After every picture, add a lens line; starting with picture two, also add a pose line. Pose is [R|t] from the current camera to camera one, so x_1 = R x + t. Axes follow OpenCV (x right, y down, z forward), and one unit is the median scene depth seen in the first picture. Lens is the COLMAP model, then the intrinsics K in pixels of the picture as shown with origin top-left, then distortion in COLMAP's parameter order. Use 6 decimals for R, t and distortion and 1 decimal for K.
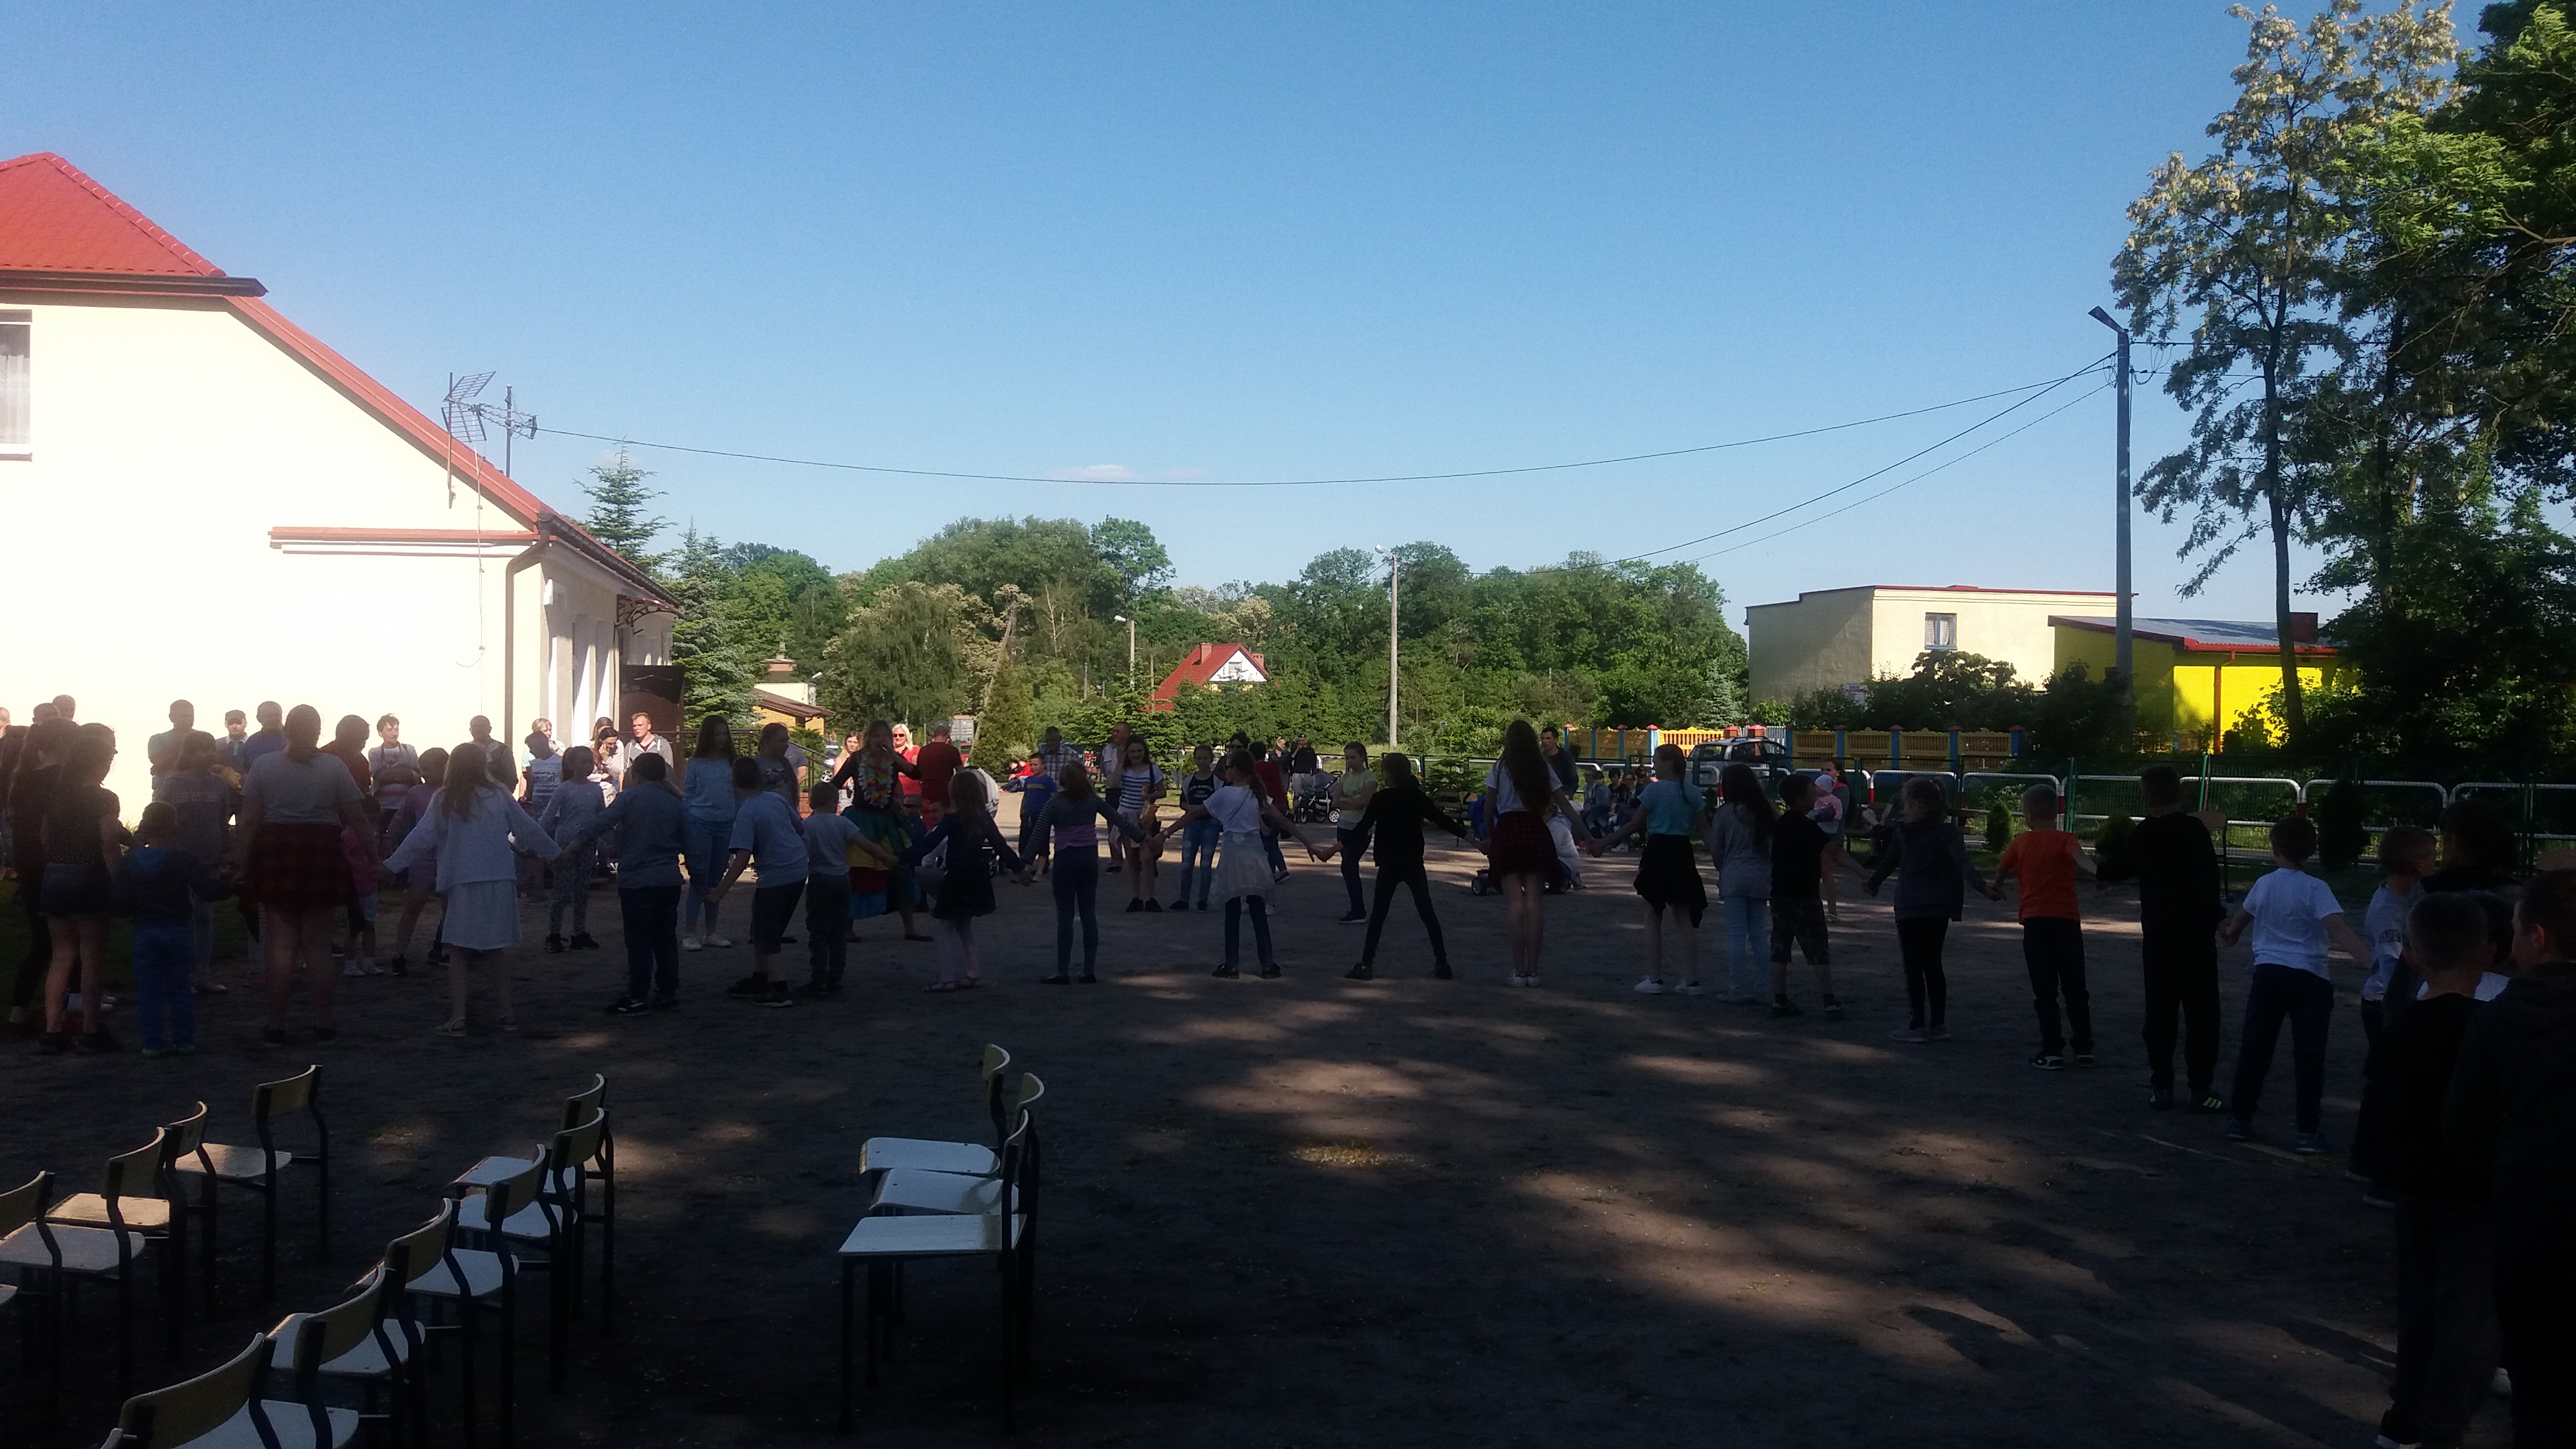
lens RADIAL K [[2176.4, 0, 1288.0], [0, 2176.4, 724.5], [0, 0, 1]] dist [0.067728, -0.182576]
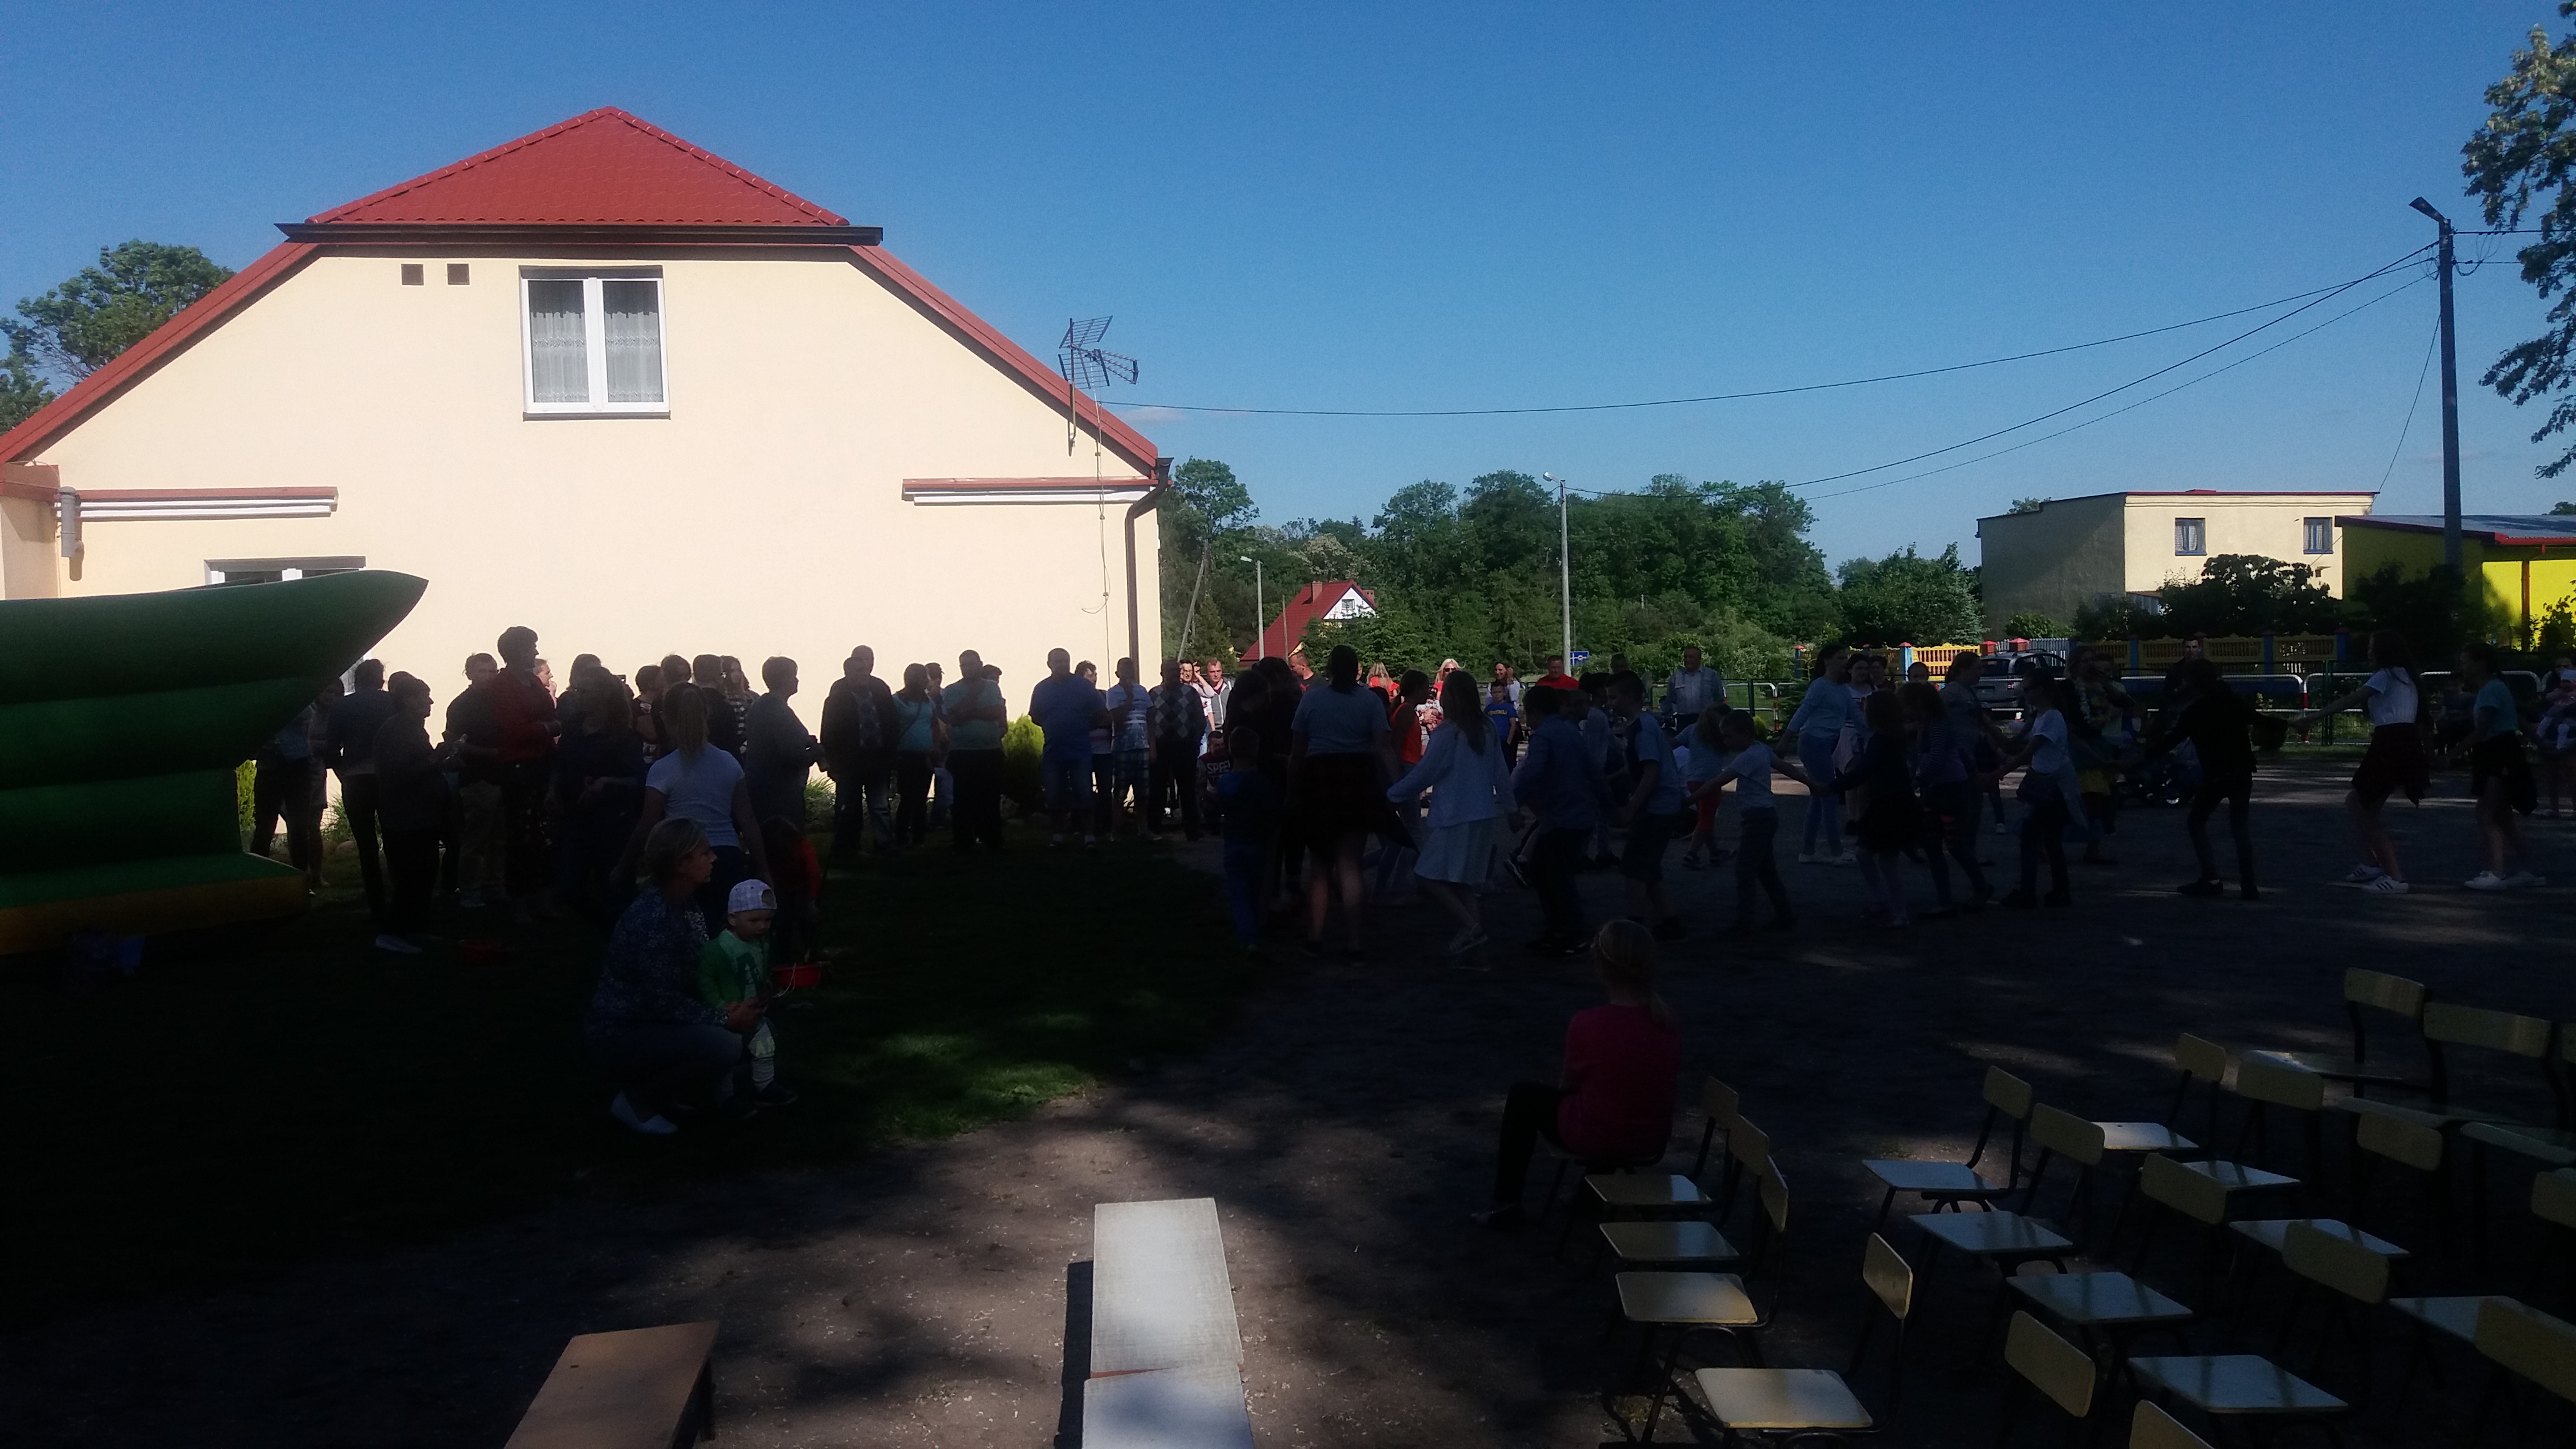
lens RADIAL K [[2201.3, 0, 1288.0], [0, 2201.3, 724.5], [0, 0, 1]] dist [0.010169, -0.008110]
pose [[0.999269, -0.037299, -0.008371, -0.115962], [0.037514, 0.998927, 0.027143, -0.000351], [0.007350, -0.027437, 0.999597, 0.002516]]
